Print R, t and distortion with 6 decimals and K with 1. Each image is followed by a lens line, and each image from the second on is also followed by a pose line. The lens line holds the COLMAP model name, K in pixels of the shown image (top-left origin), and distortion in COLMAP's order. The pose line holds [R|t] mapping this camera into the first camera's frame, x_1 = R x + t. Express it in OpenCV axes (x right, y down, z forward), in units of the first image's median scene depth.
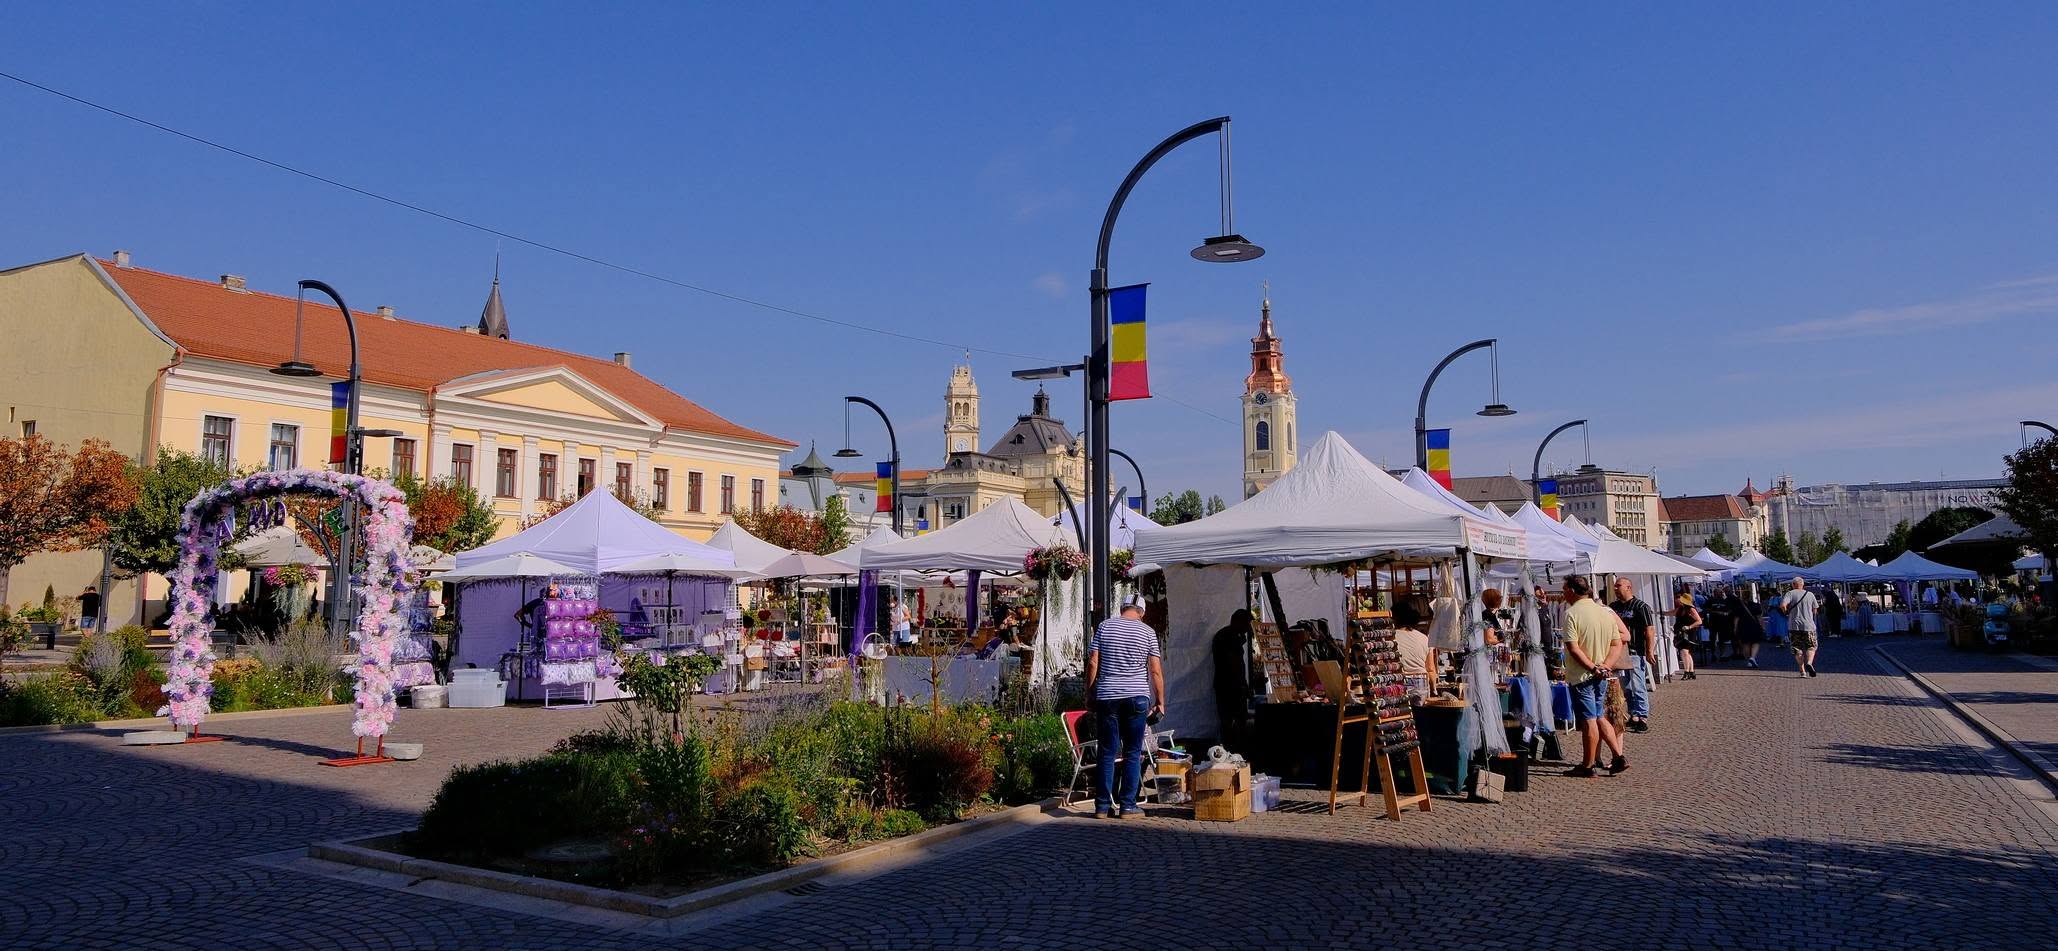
lens RADIAL K [[1392.0, 0, 1038.5], [0, 1392.0, 393.9], [0, 0, 1]] dist [-0.032540, 0.005848]
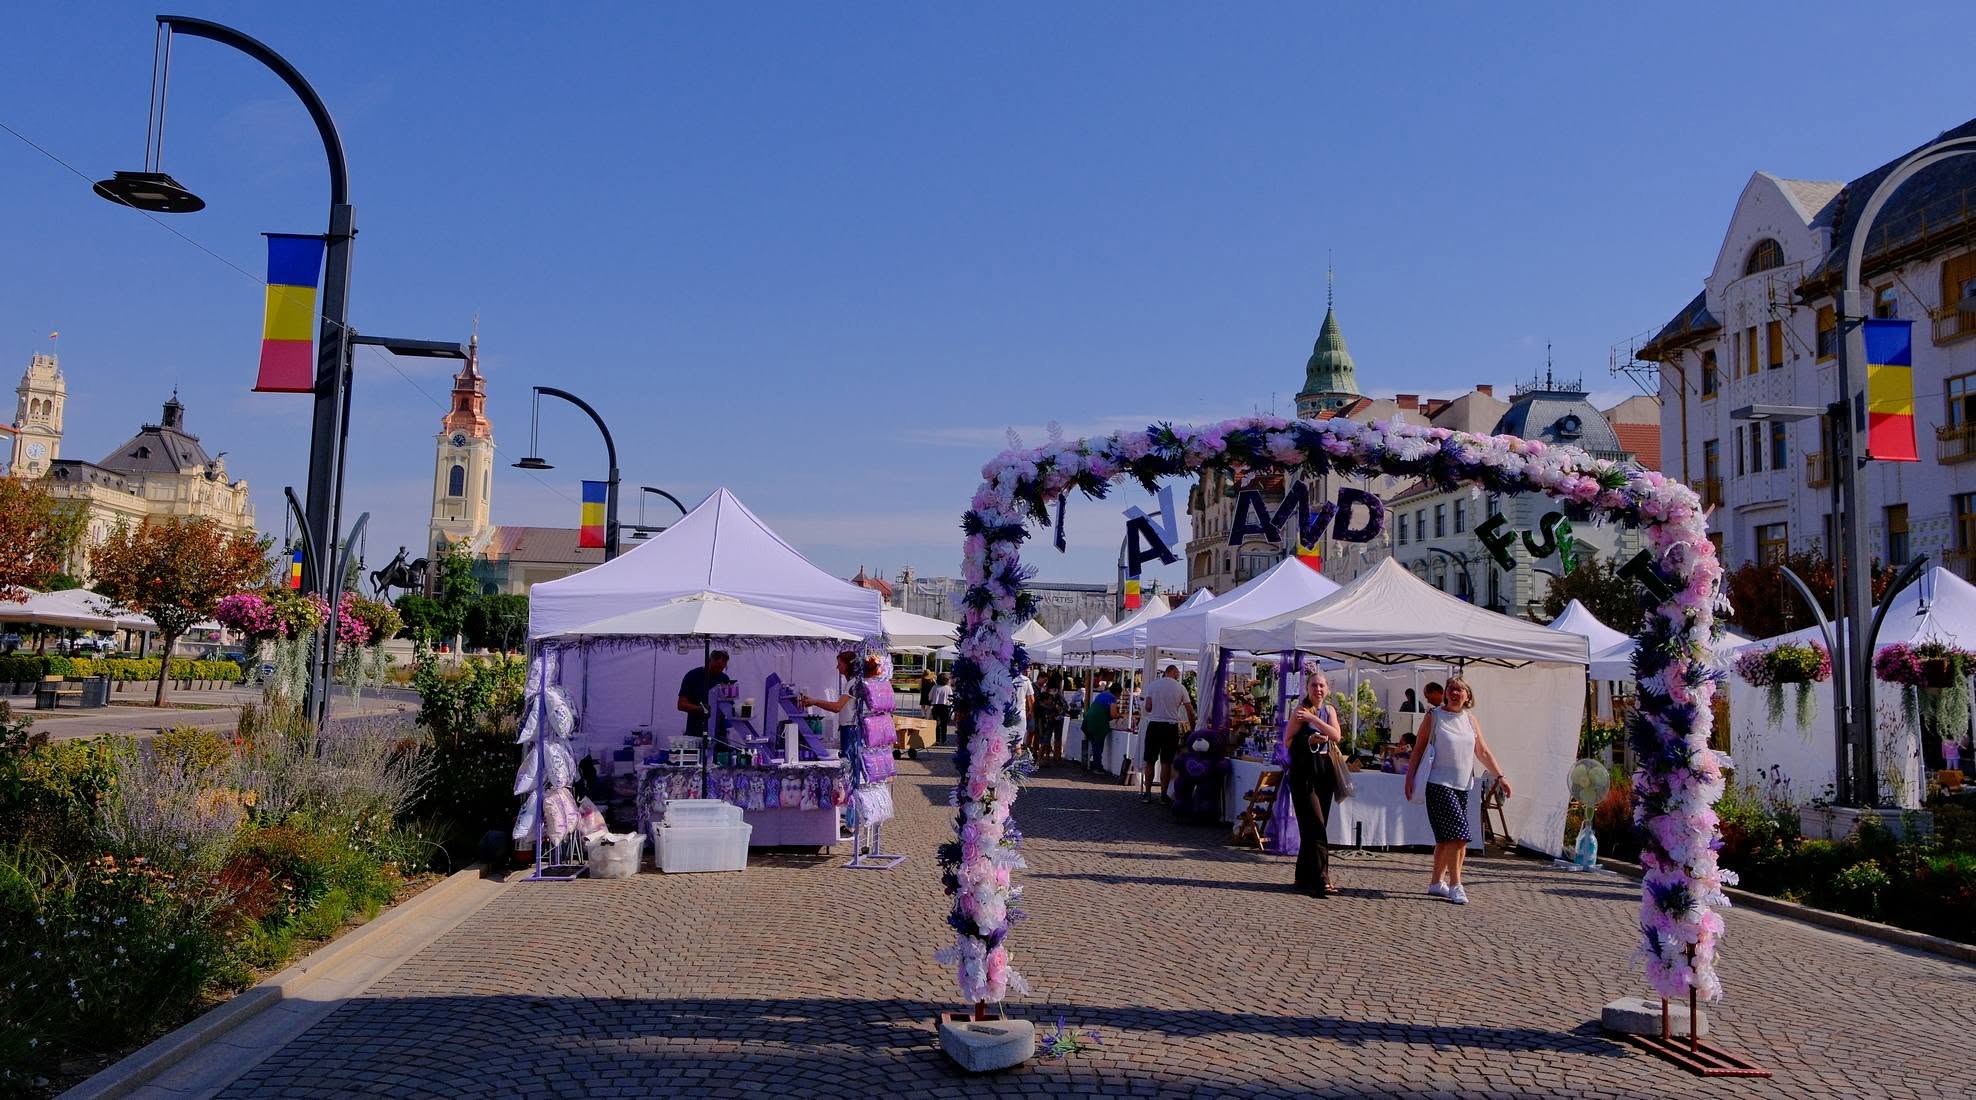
lens RADIAL K [[1387.6, 0, 945.1], [0, 1387.6, 526.7], [0, 0, 1]] dist [-0.025134, -0.000092]
pose [[0.834802, 0.091240, 0.542937, -0.350899], [-0.118928, 0.992774, 0.016025, 0.038466], [-0.537551, -0.077948, 0.839621, 0.270778]]
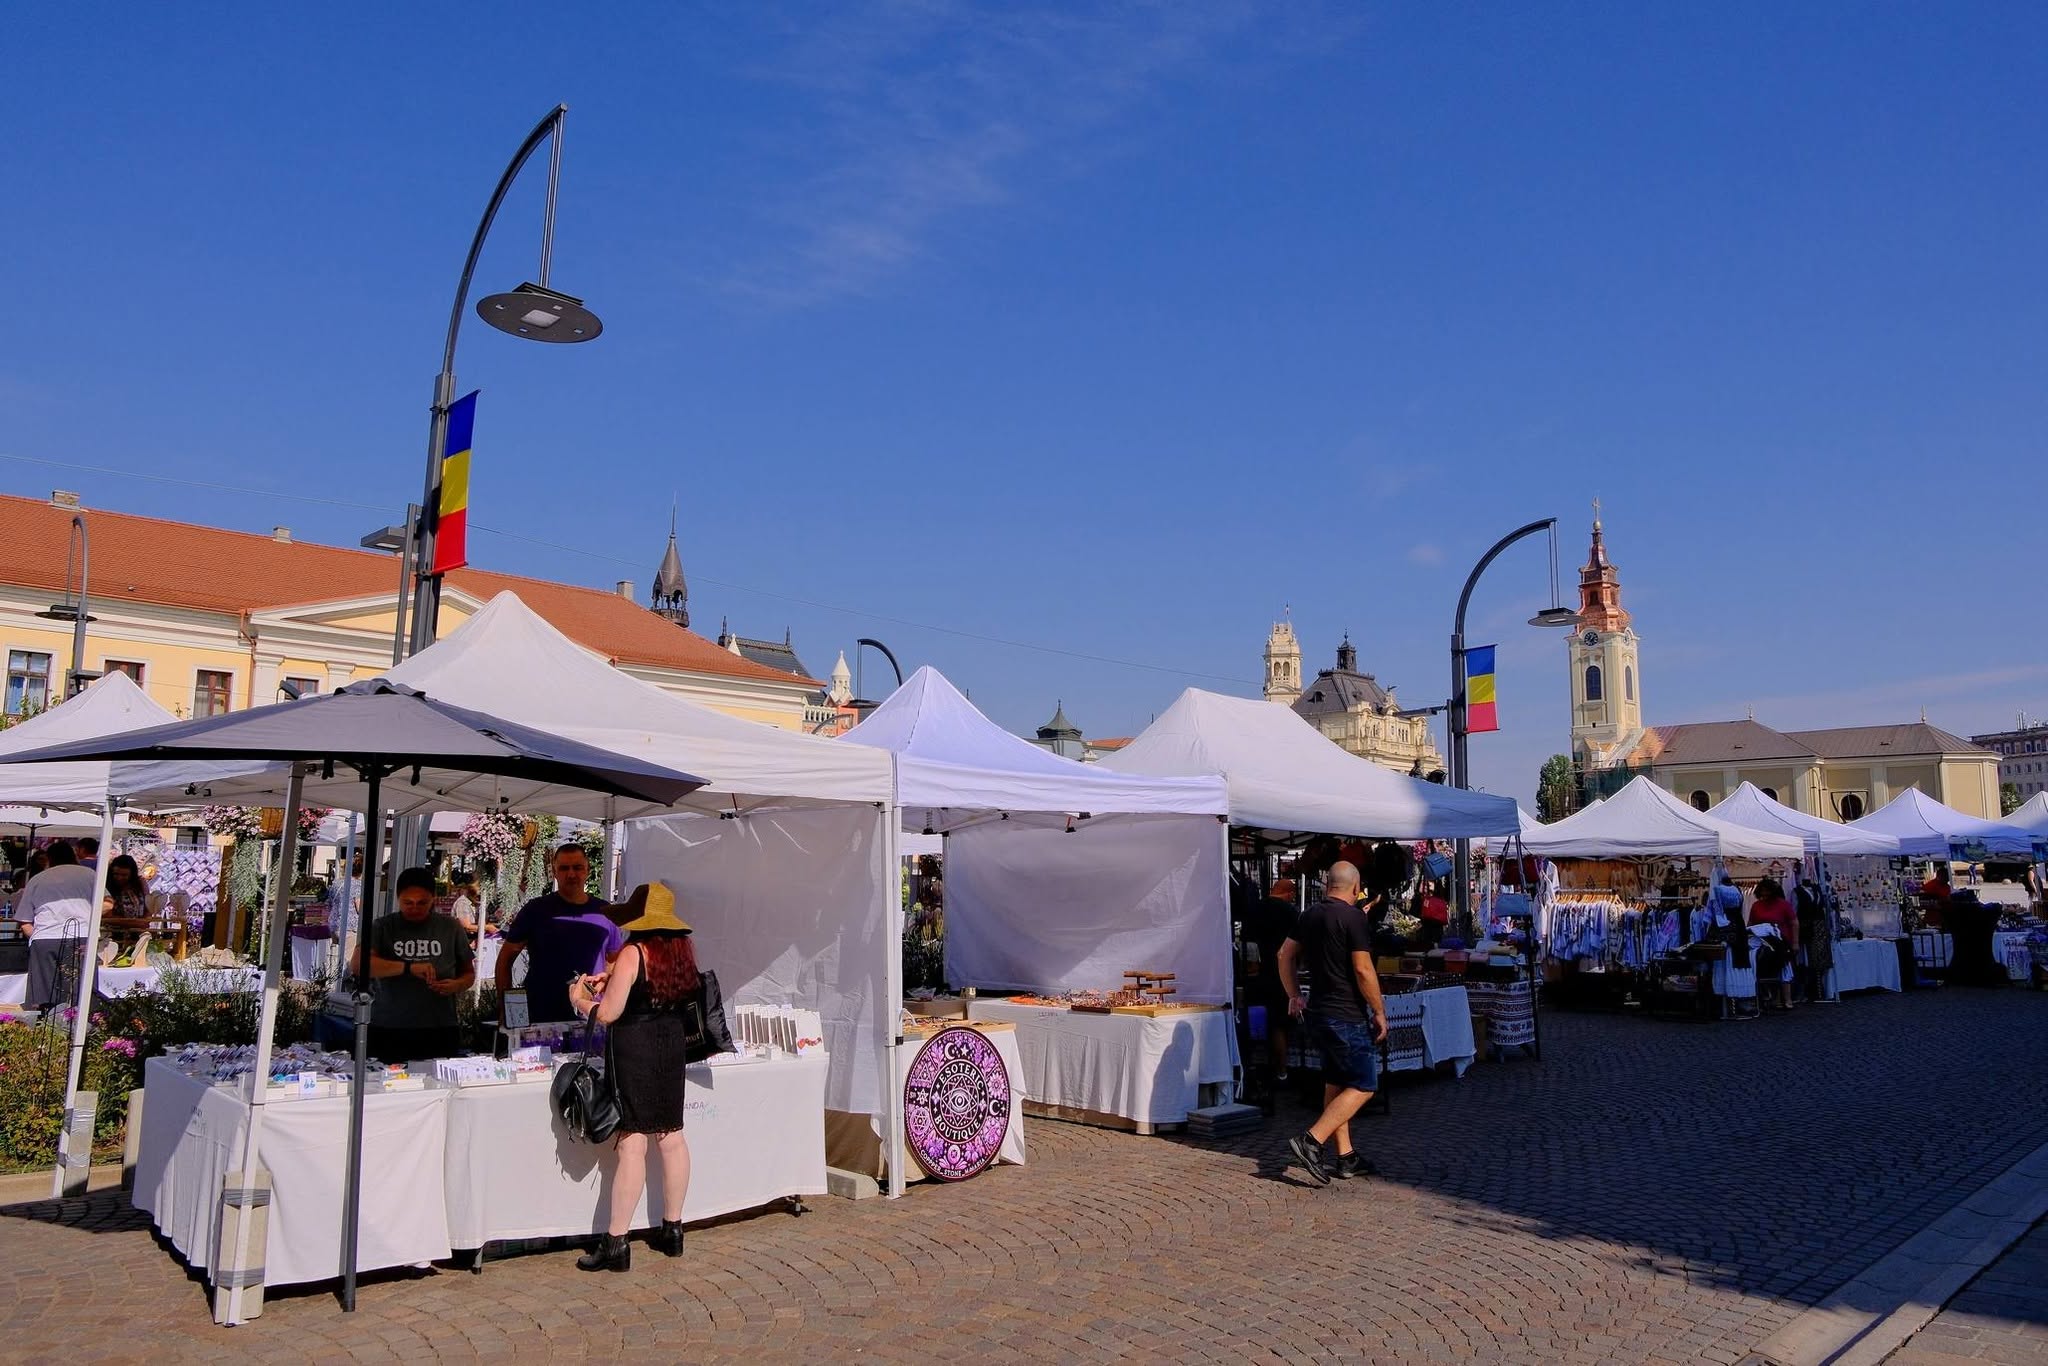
lens RADIAL K [[1390.7, 0, 1026.0], [0, 1390.7, 697.6], [0, 0, 1]] dist [-0.039297, 0.034702]
pose [[0.955955, -0.025435, -0.292408, 0.421241], [0.031337, 0.999388, 0.015516, 0.083011], [0.291834, -0.023996, 0.956168, 0.560488]]
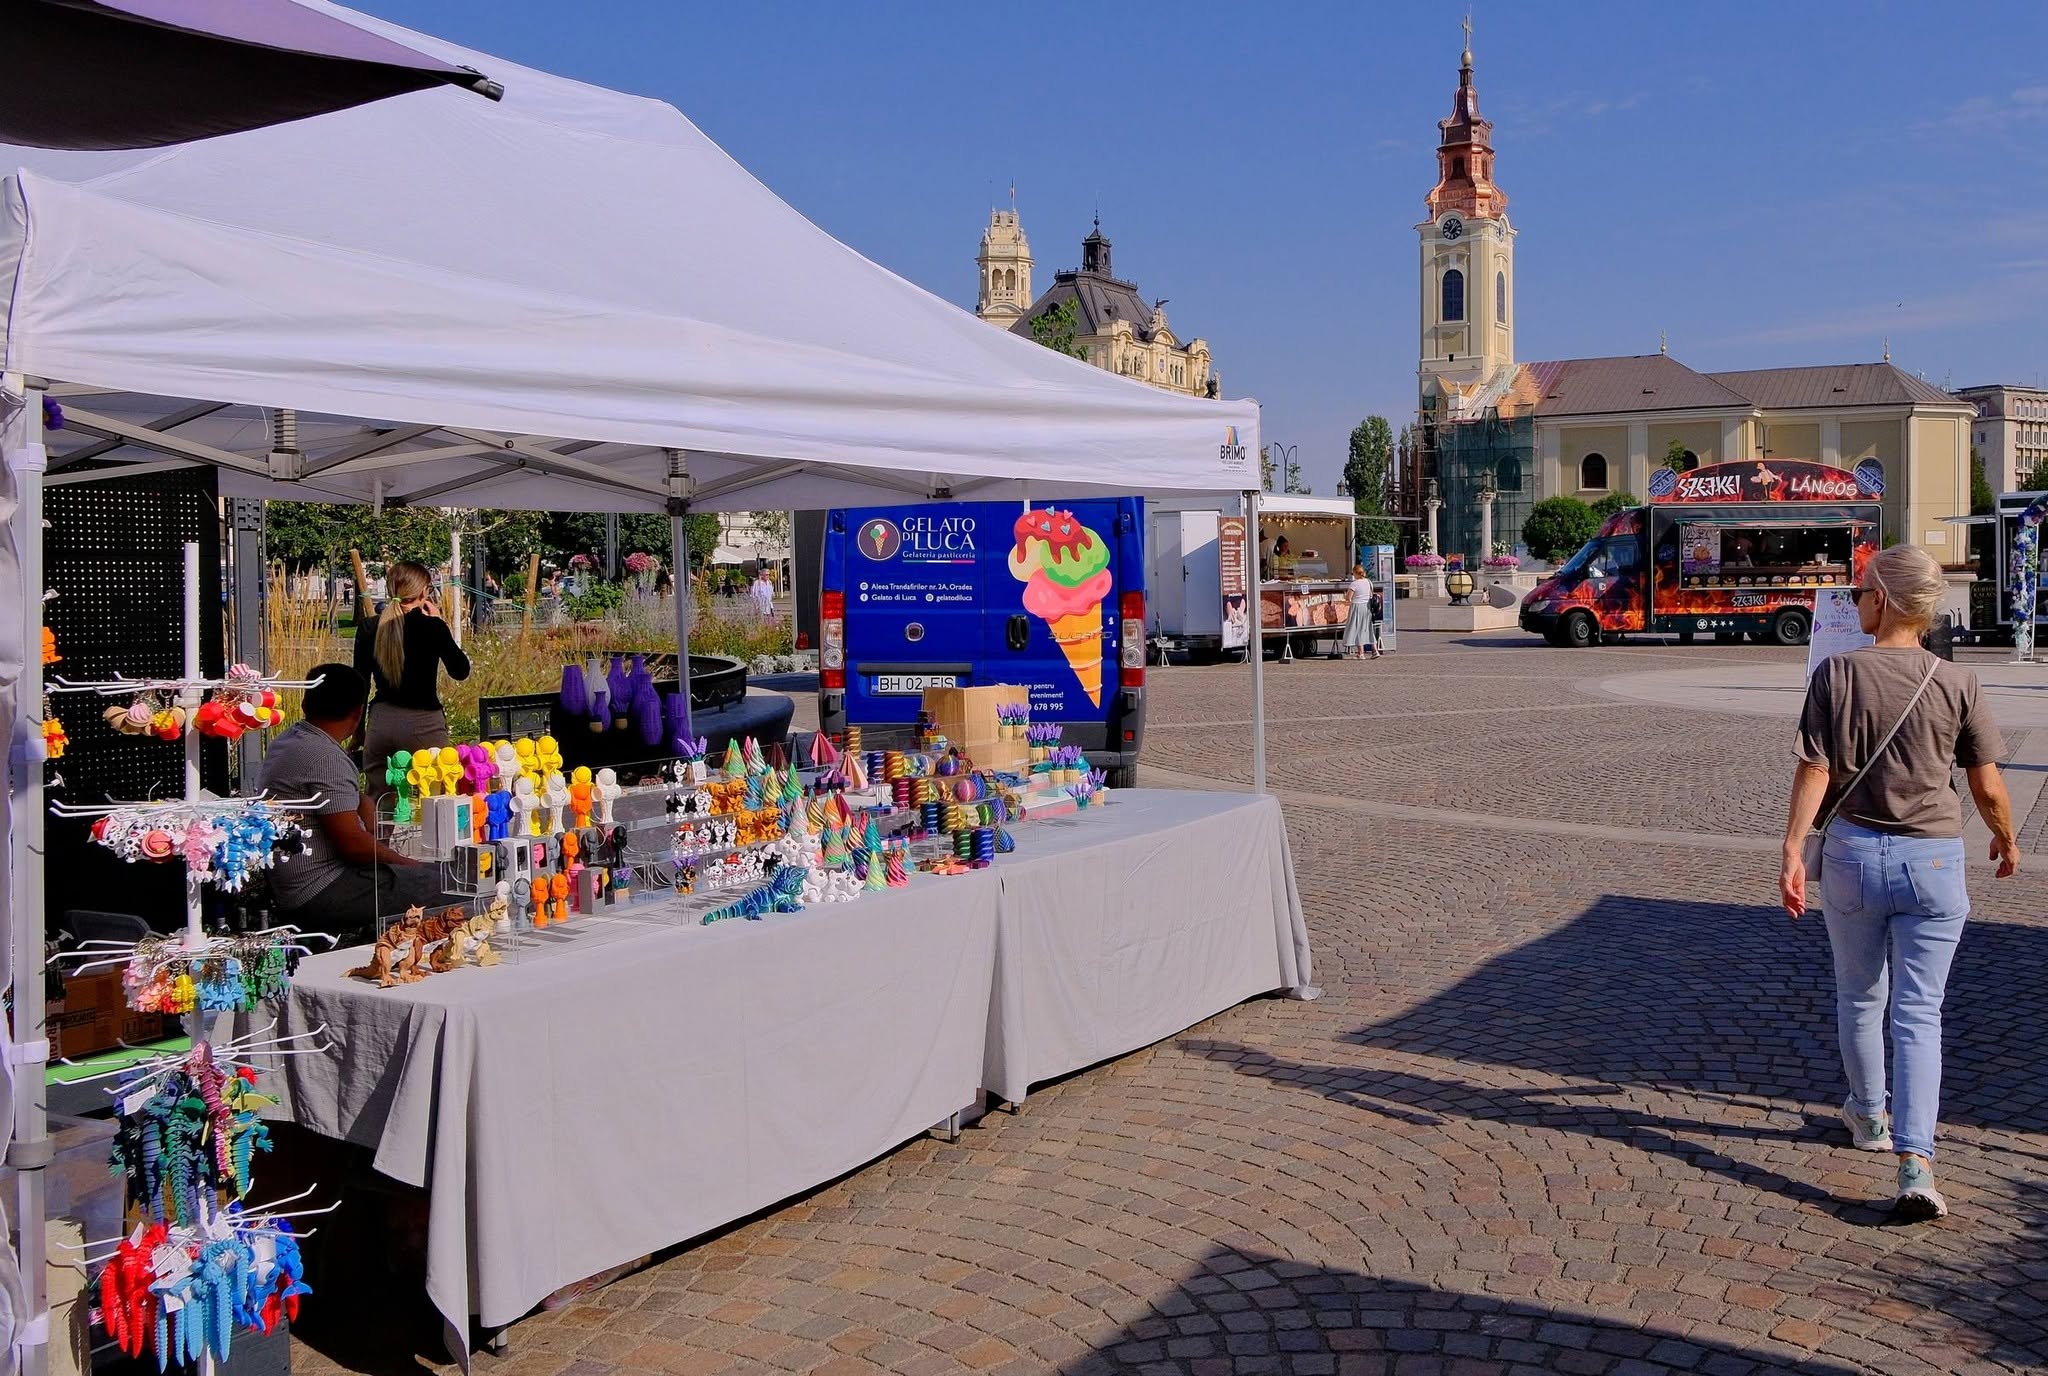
lens RADIAL K [[1794.0, 0, 1266.3], [0, 1794.0, 638.0], [0, 0, 1]] dist [0.002076, -0.000430]
pose [[0.999722, 0.000159, 0.023577, 0.365448], [-0.004381, 0.983816, 0.179126, 0.200583], [-0.023167, -0.179179, 0.983544, 1.375186]]
